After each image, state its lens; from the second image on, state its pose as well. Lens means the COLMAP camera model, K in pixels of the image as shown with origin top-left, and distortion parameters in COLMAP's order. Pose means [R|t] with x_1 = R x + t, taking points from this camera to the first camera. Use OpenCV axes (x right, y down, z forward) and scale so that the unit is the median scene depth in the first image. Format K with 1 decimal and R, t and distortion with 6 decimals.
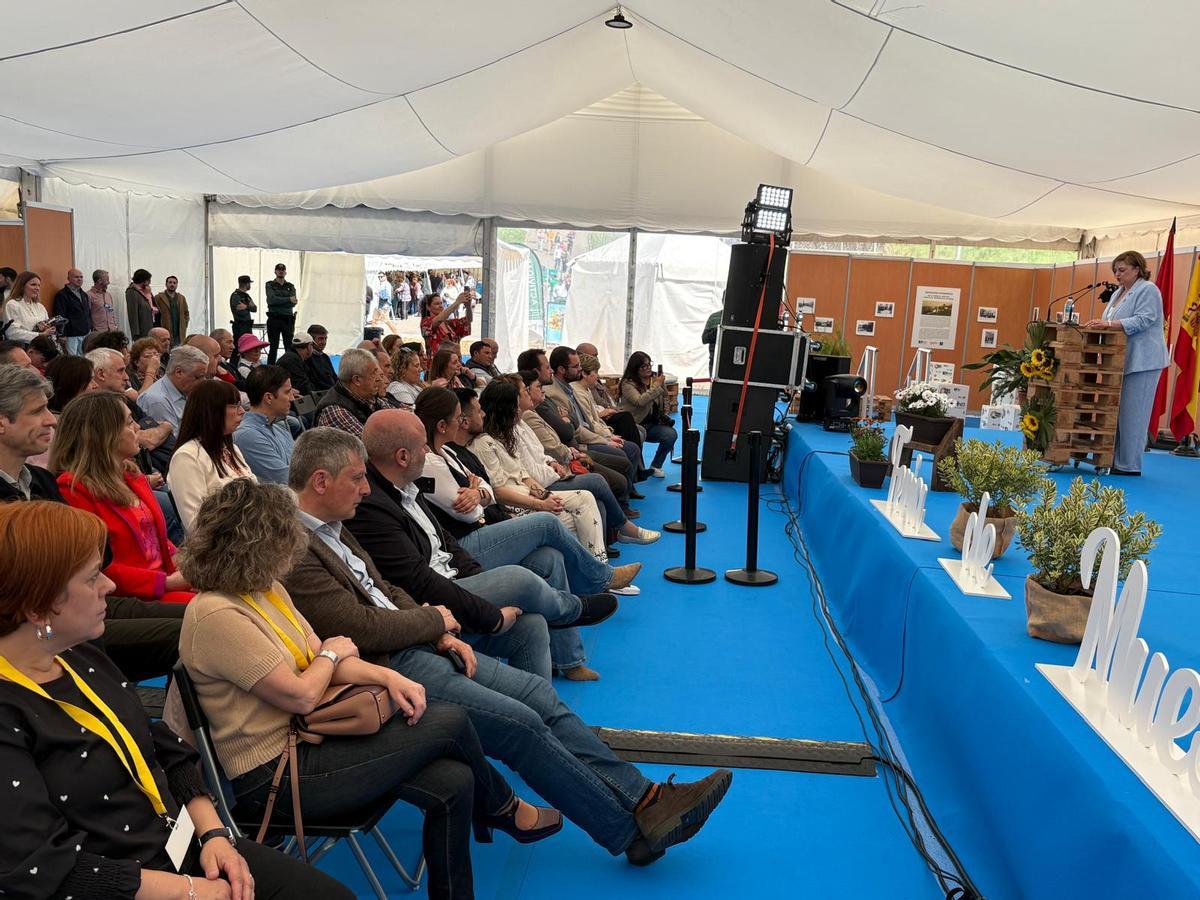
lens RADIAL K [[1061.7, 0, 615.2], [0, 1061.7, 474.1], [0, 0, 1]] dist [0.135955, -0.245044]
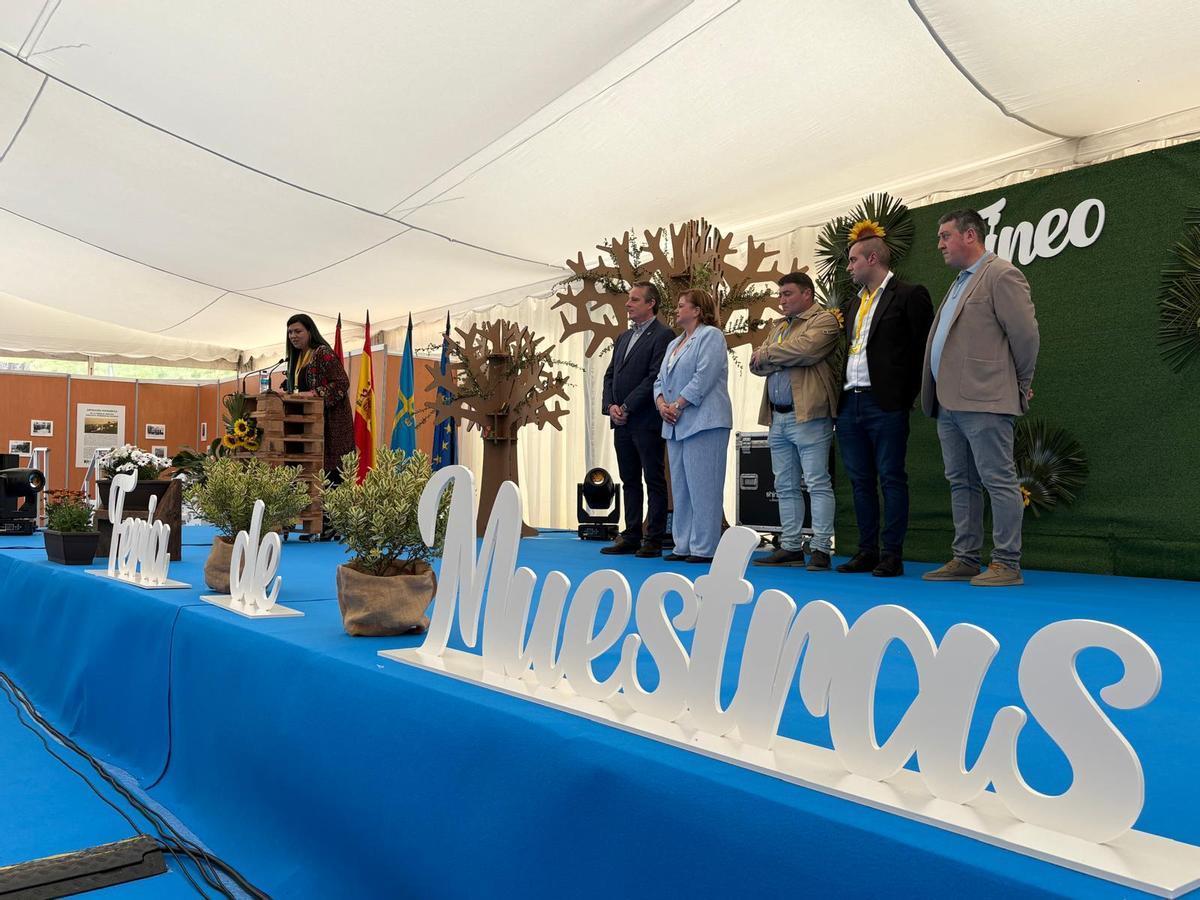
lens RADIAL K [[1065.2, 0, 600.0], [0, 1065.2, 450.0], [0, 0, 1]] dist [0.012984, 0.017850]
pose [[0.749478, -0.035626, 0.661070, -0.005572], [0.119410, 0.989448, -0.082057, 0.046084], [-0.651172, 0.140439, 0.745823, 0.110763]]
